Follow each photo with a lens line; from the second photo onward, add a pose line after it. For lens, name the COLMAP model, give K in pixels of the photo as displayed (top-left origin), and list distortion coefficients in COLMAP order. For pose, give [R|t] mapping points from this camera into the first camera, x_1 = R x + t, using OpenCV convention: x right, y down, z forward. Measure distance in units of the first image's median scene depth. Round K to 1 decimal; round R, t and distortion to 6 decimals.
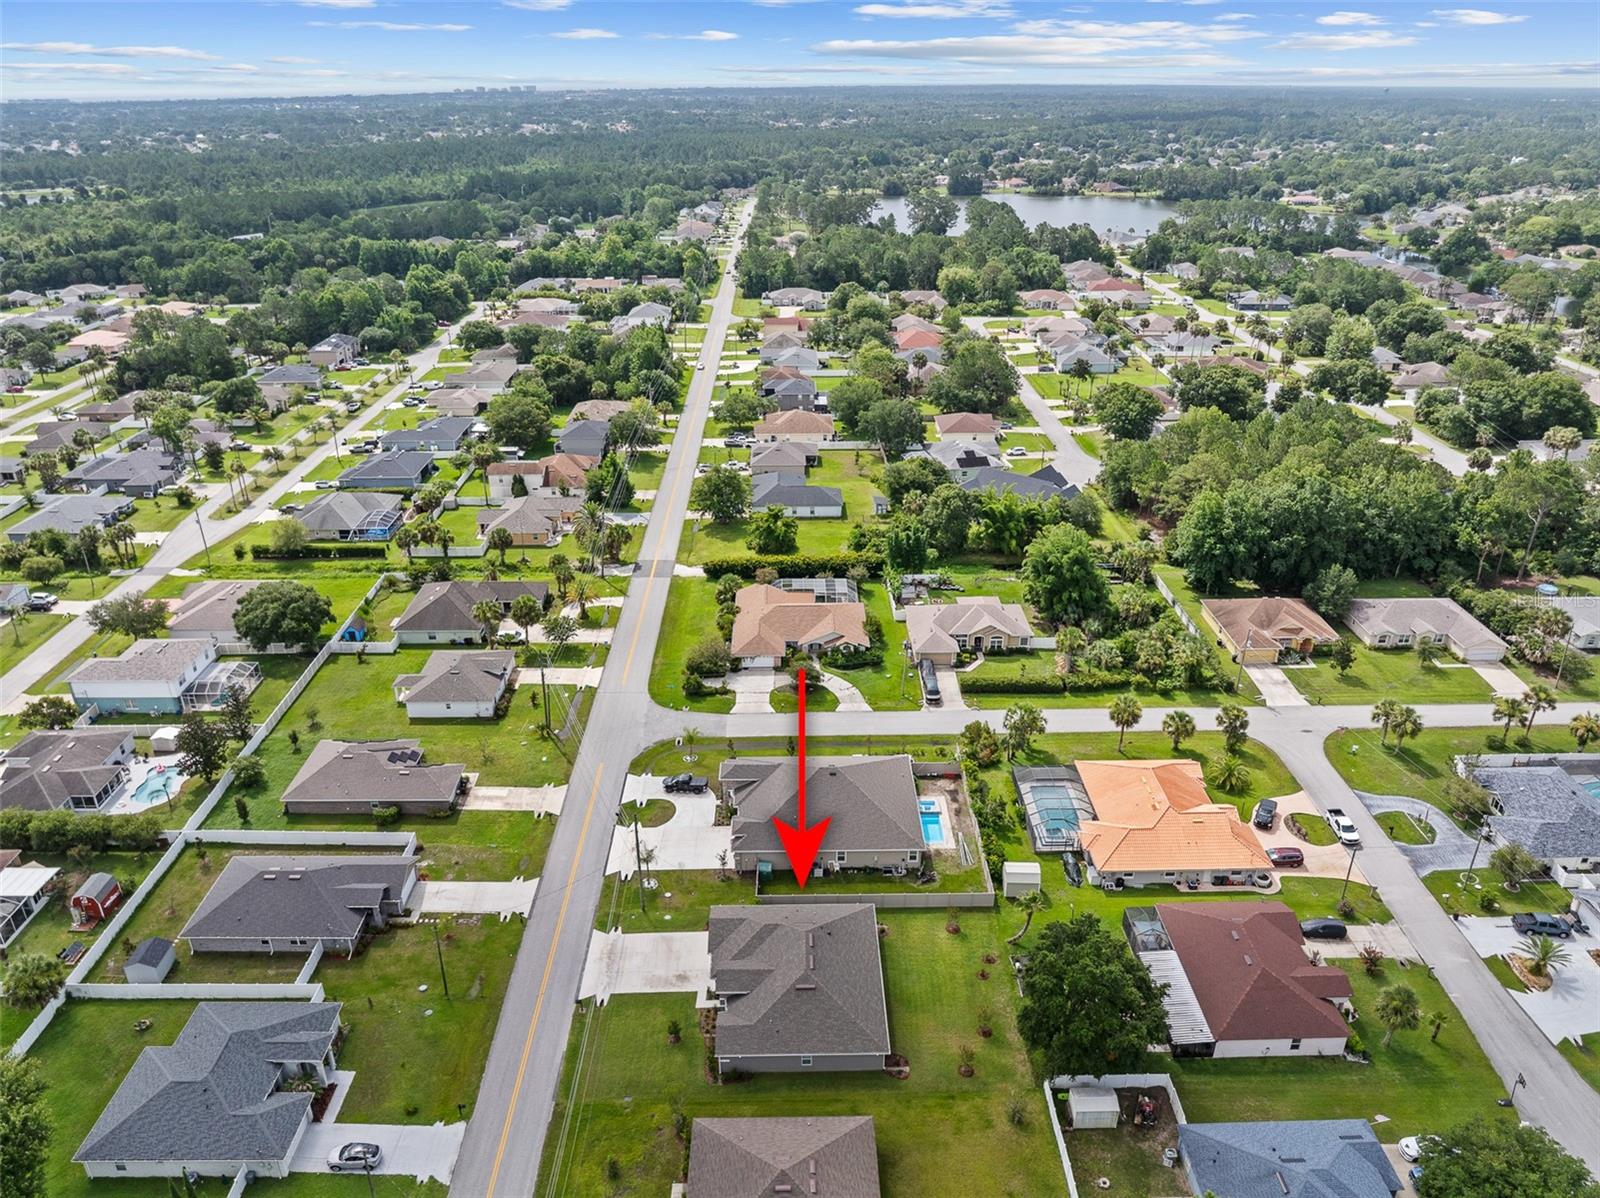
lens RADIAL K [[1179.8, 0, 818.5], [0, 1179.8, 584.9], [0, 0, 1]] dist [-0.005388, -0.002889]
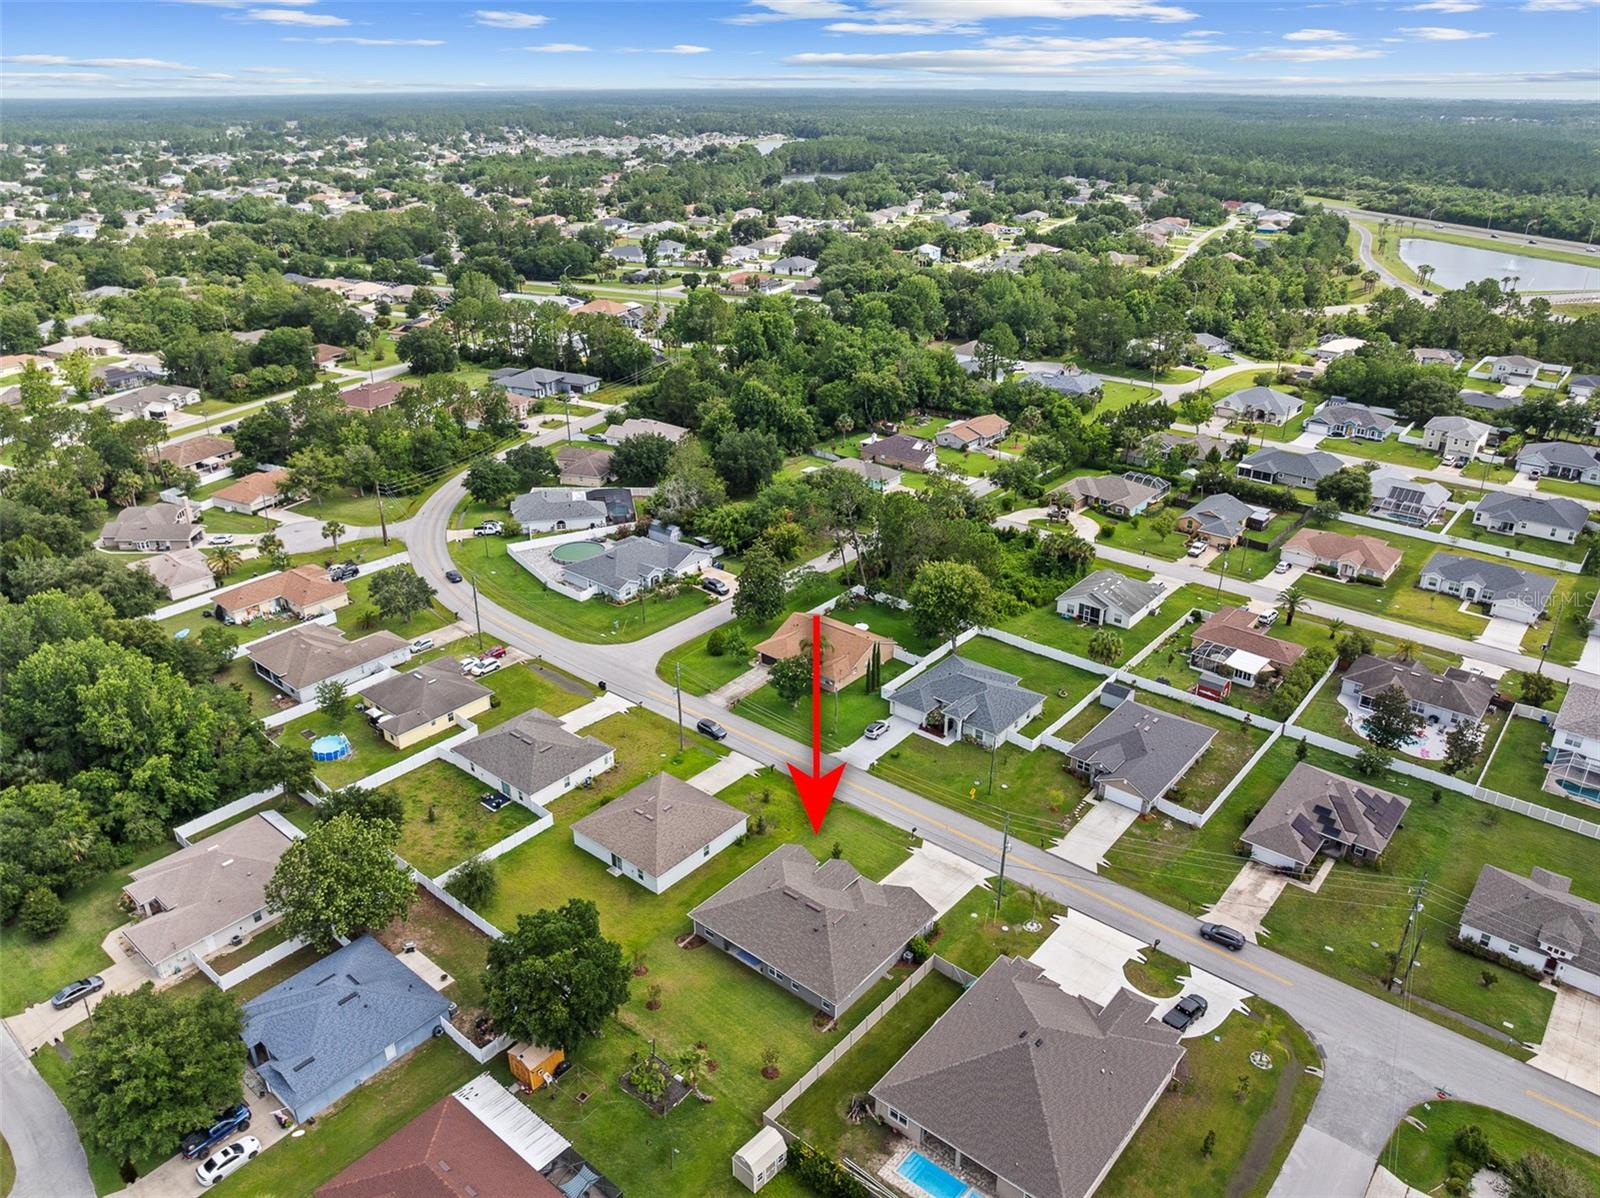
lens RADIAL K [[1164.2, 0, 800.0], [0, 1164.2, 599.0], [0, 0, 1]] dist [0.001556, -0.003991]
pose [[-0.665060, 0.302517, -0.682773, 0.558834], [-0.317895, 0.712622, 0.625390, -0.477034], [0.675750, 0.632972, -0.377768, 1.083024]]
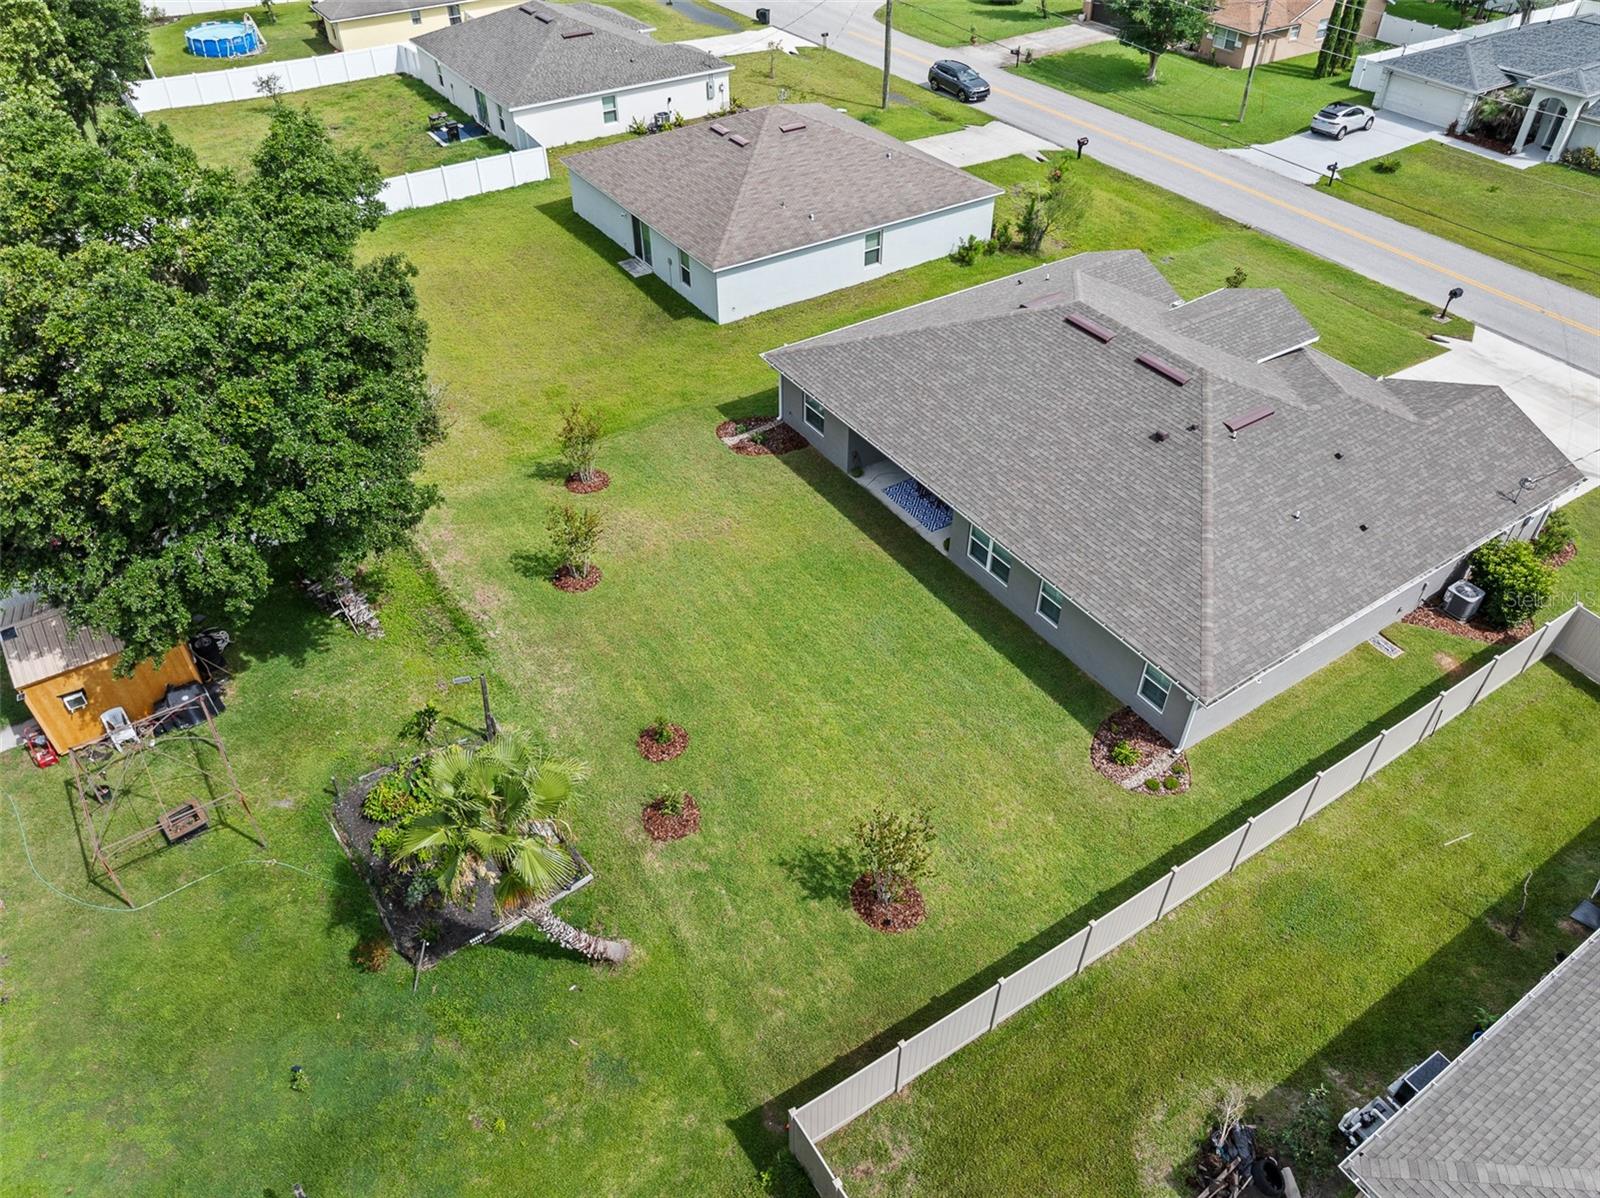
lens RADIAL K [[1133.6, 0, 800.0], [0, 1133.6, 599.0], [0, 0, 1]] dist [-0.035583, 0.001544]
pose [[-0.851285, 0.325624, -0.411439, 0.188327], [-0.235340, 0.463888, 0.854063, 0.095402], [0.468965, 0.823879, -0.318269, 0.981950]]
